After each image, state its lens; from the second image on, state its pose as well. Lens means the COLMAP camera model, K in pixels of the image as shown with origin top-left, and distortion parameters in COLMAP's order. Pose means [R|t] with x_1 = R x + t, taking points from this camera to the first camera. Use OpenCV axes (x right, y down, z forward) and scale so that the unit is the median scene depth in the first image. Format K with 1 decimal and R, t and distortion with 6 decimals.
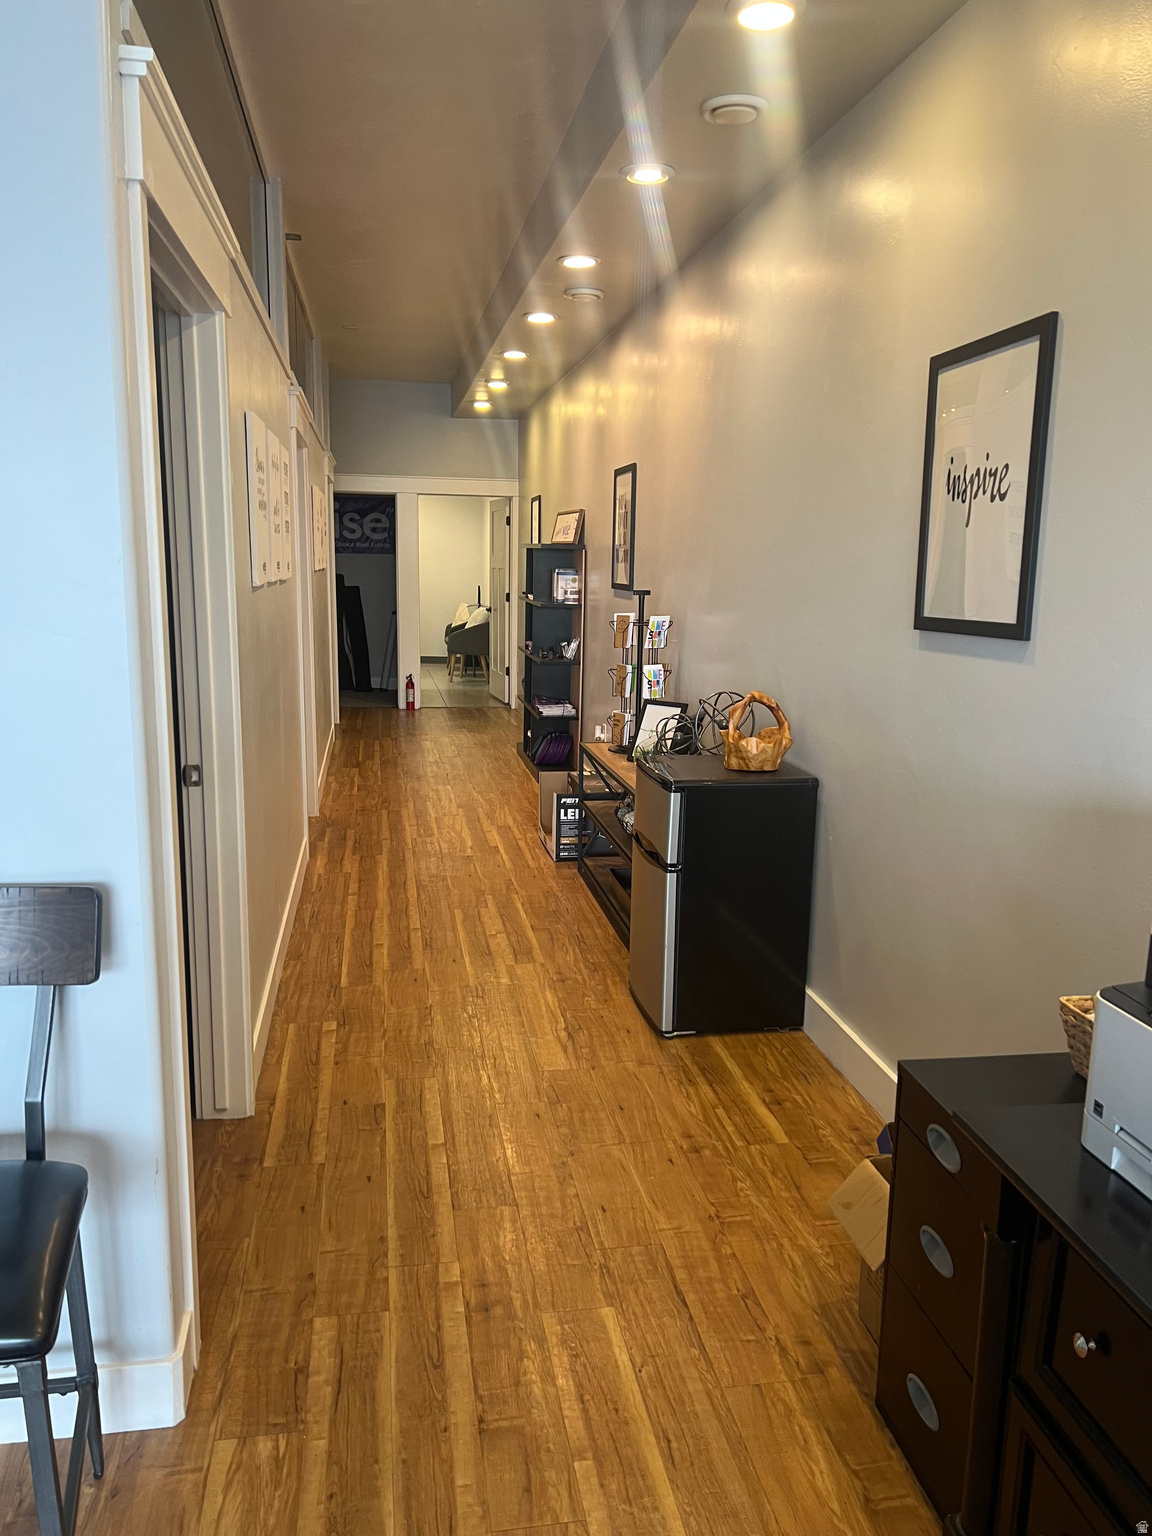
lens RADIAL K [[1135.2, 0, 580.5], [0, 1135.2, 764.3], [0, 0, 1]] dist [0.336726, -0.565869]
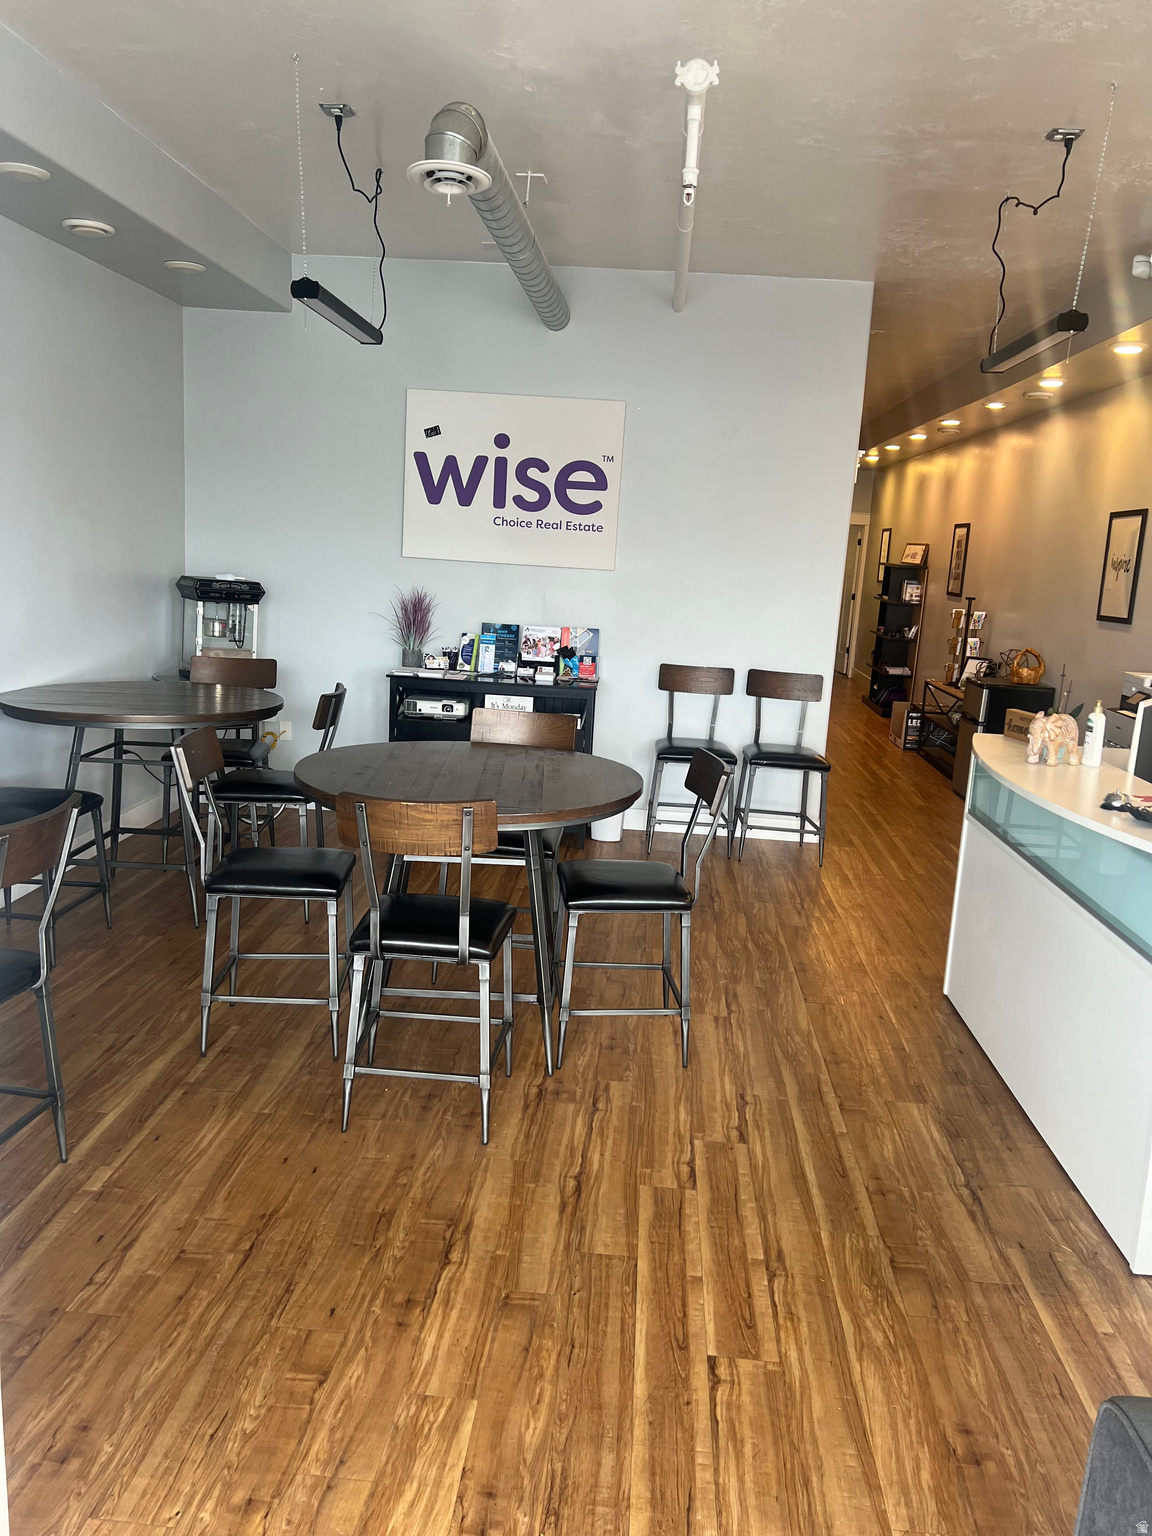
lens RADIAL K [[1135.2, 0, 580.5], [0, 1135.2, 764.3], [0, 0, 1]] dist [0.336726, -0.565869]
pose [[0.970536, 0.063468, -0.232447, -0.099025], [-0.062107, 0.997982, 0.013179, 0.130075], [0.232814, 0.001645, 0.972520, -0.984415]]
